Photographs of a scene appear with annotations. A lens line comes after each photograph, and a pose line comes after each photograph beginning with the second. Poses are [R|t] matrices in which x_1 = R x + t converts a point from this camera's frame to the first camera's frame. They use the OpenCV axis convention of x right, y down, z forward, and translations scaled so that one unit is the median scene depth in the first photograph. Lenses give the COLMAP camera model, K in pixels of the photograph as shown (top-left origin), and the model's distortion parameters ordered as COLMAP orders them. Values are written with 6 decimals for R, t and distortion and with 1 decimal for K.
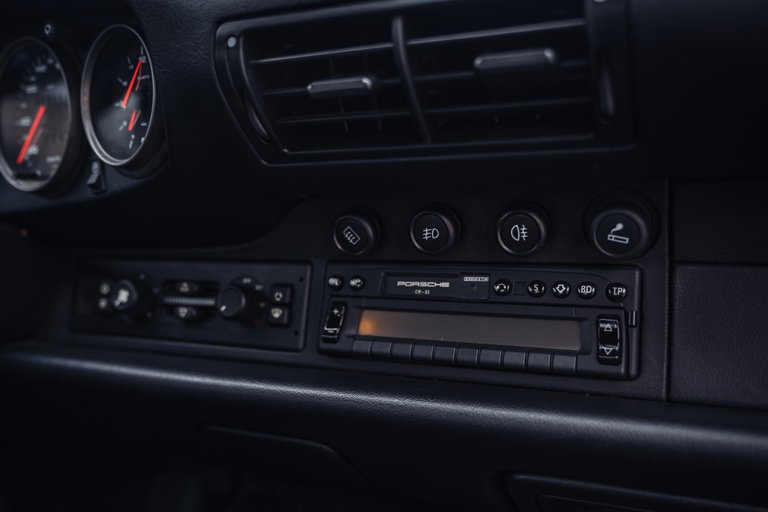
lens RADIAL K [[678.0, 0, 389.0], [0, 678.0, 262.8], [0, 0, 1]] dist [-0.001485, 0.003196]
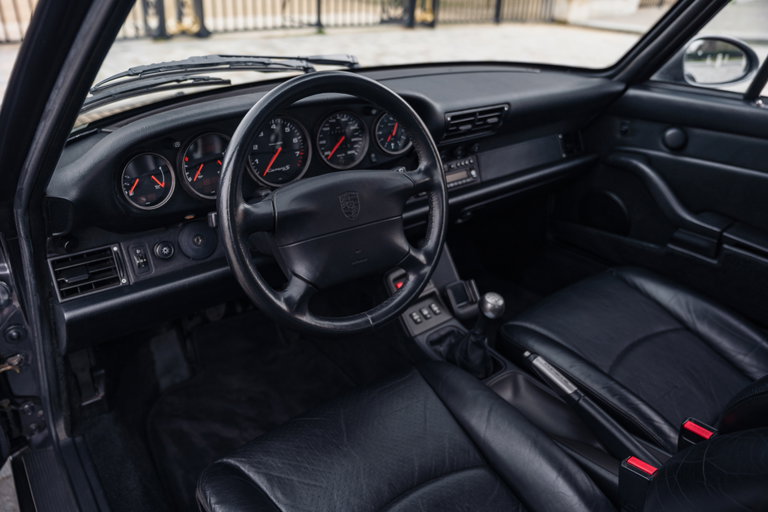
lens RADIAL K [[574.9, 0, 380.0], [0, 574.9, 248.6], [0, 0, 1]] dist [-0.030902, 0.033117]
pose [[0.448615, -0.317614, 0.835384, -2.692186], [0.138410, 0.948134, 0.286153, -0.477453], [-0.882942, -0.012747, 0.469308, -0.199712]]
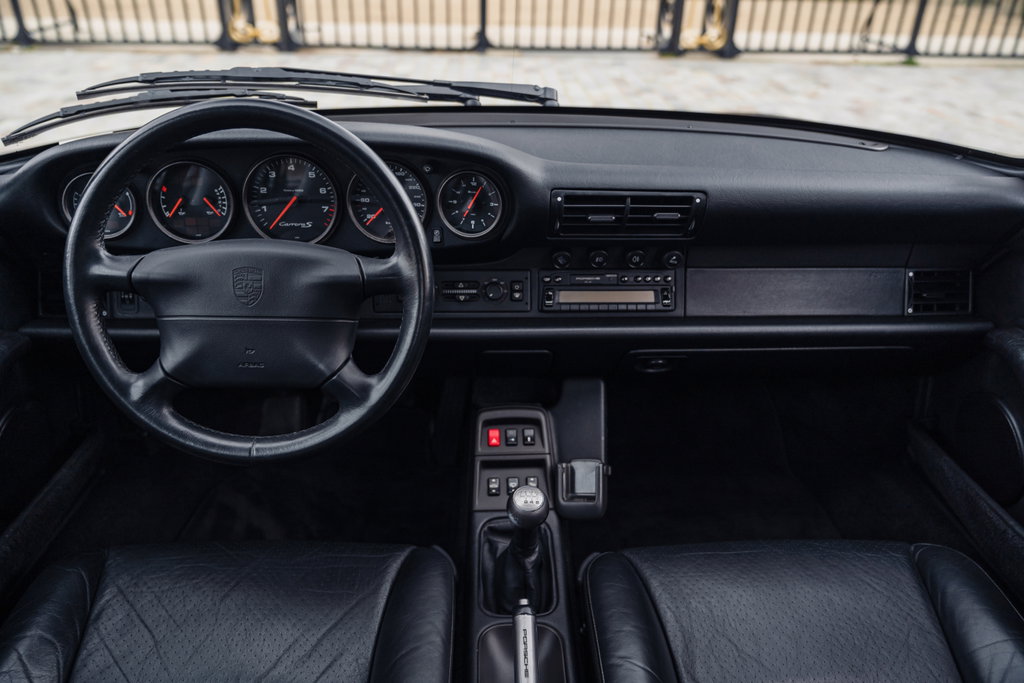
lens RADIAL K [[766.6, 0, 515.5], [0, 766.6, 340.8], [0, 0, 1]] dist [-0.030902, 0.033117]
pose [[0.886566, -0.124923, 0.445415, -1.308566], [0.014092, 0.969694, 0.243915, -0.388114], [-0.462387, -0.209970, 0.861459, -1.144372]]
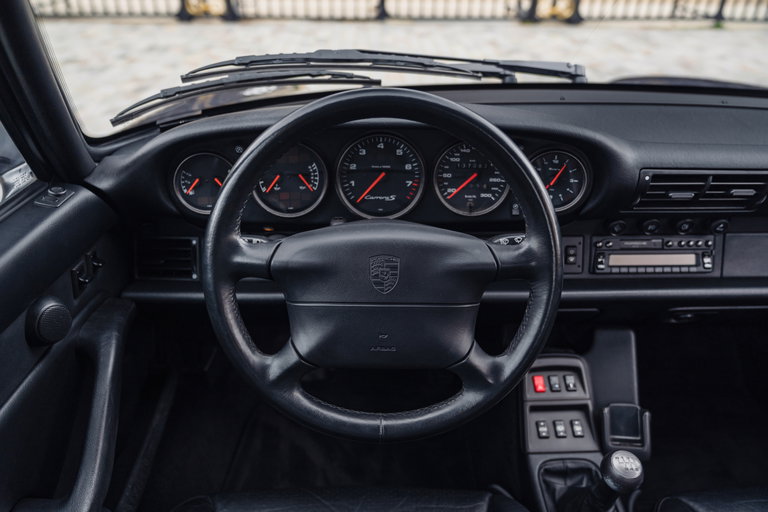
lens RADIAL K [[574.9, 0, 375.9], [0, 574.9, 254.3], [0, 0, 1]] dist [-0.030902, 0.033117]
pose [[0.893178, -0.139012, 0.427679, -1.667546], [0.019864, 0.962291, 0.271296, -0.507278], [-0.449265, -0.233820, 0.862258, -0.406008]]
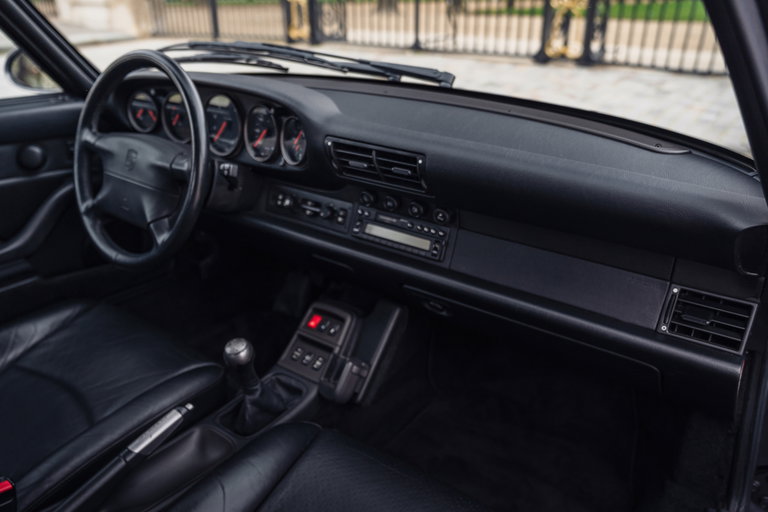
lens RADIAL K [[600.1, 0, 375.6], [0, 600.1, 263.8], [0, 0, 1]] dist [-0.024564, 0.009823]
pose [[0.973100, 0.163752, -0.162057, 0.424938], [-0.123657, 0.964747, 0.232318, -0.354466], [0.194386, -0.206029, 0.959044, -1.436329]]
